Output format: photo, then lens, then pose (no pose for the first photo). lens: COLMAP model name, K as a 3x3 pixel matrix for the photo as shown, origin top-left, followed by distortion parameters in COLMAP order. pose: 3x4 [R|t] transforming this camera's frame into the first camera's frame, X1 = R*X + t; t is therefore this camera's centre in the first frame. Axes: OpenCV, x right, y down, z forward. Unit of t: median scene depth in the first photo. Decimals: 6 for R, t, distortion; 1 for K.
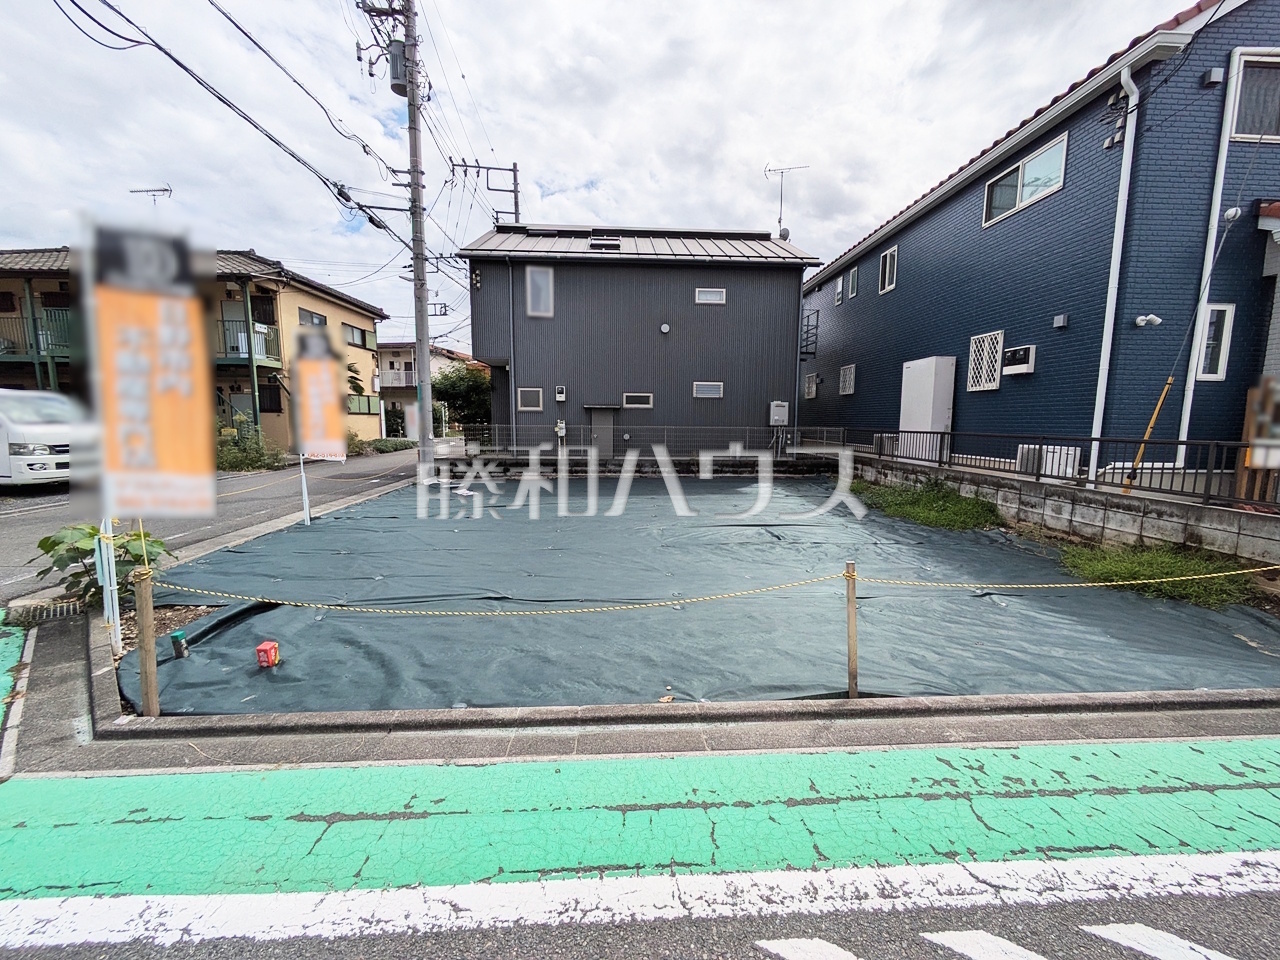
lens RADIAL K [[505.6, 0, 640.9], [0, 505.6, 482.7], [0, 0, 1]] dist [-0.002558, 0.001352]
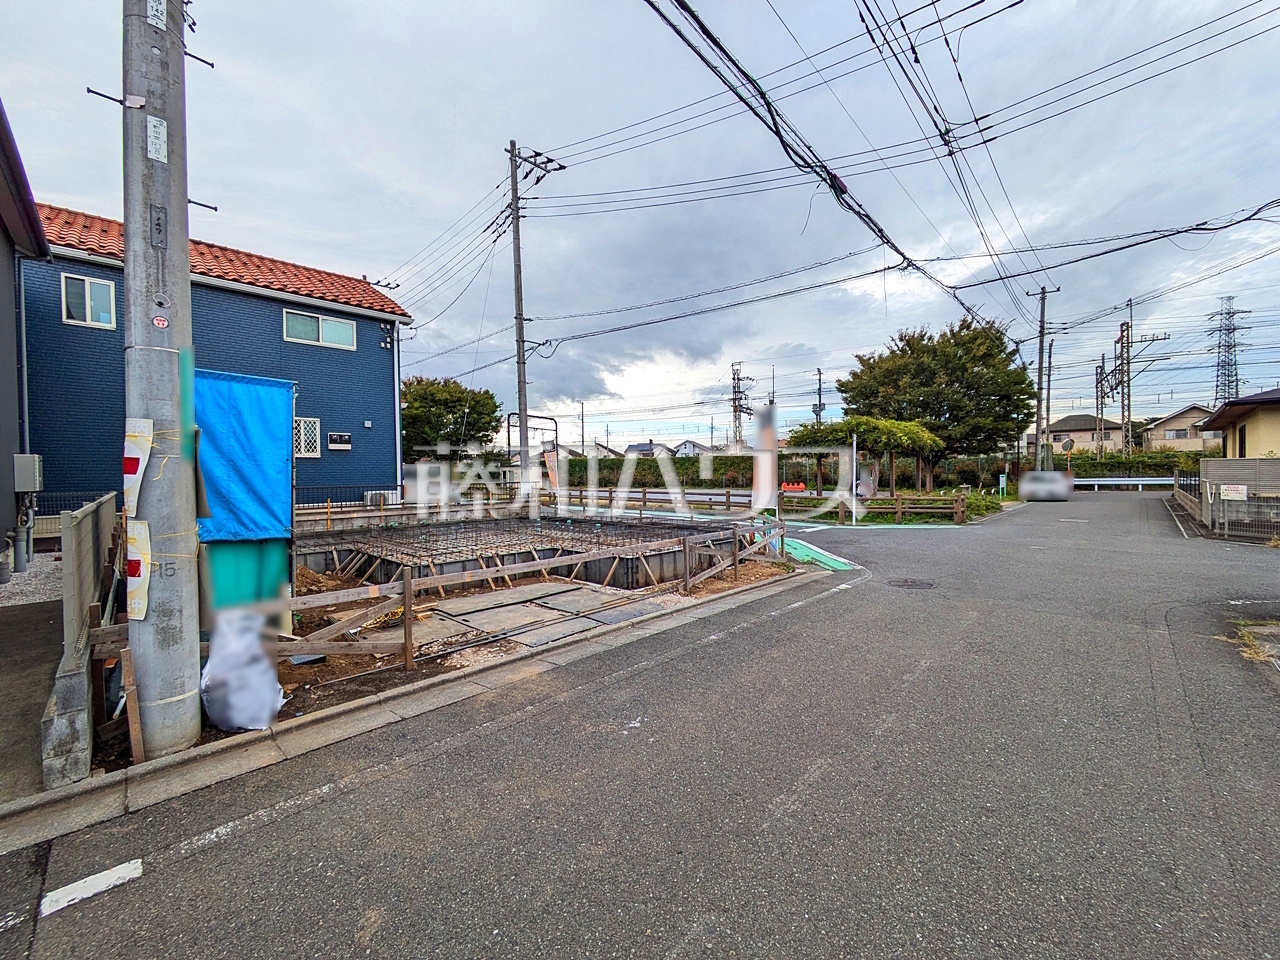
lens RADIAL K [[505.6, 0, 641.9], [0, 505.6, 481.9], [0, 0, 1]] dist [-0.002558, 0.001352]
pose [[-0.677155, -0.008469, 0.735792, -0.909172], [0.099582, 0.989680, 0.103038, -0.151710], [-0.729071, 0.143044, -0.669323, 1.155288]]
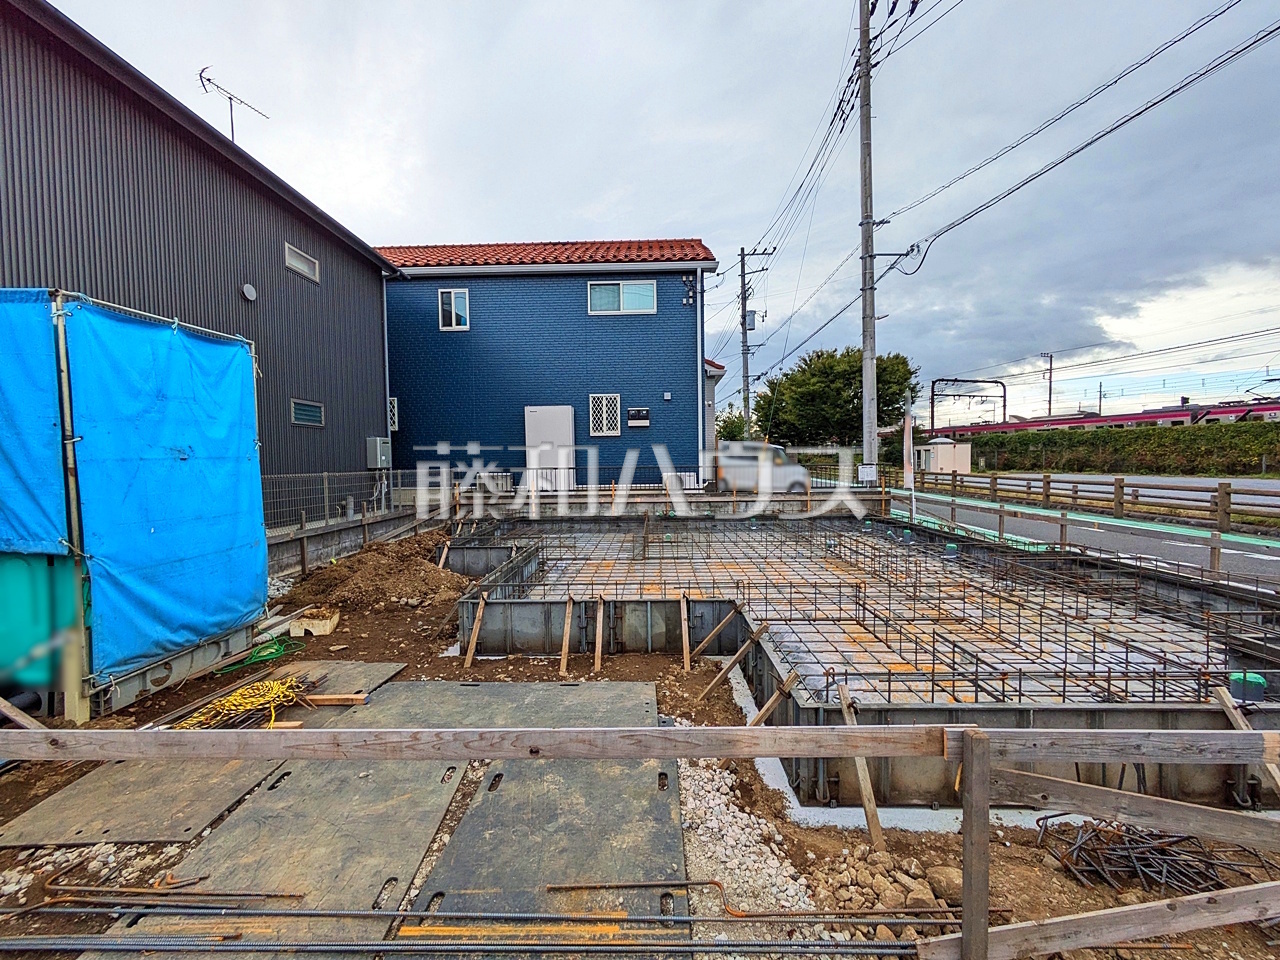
lens RADIAL K [[505.6, 0, 642.4], [0, 505.6, 482.2], [0, 0, 1]] dist [-0.002558, 0.001352]
pose [[0.069980, -0.050311, 0.996279, -0.602297], [0.136166, 0.989861, 0.040422, -0.092882], [-0.988211, 0.132831, 0.076121, 0.746816]]
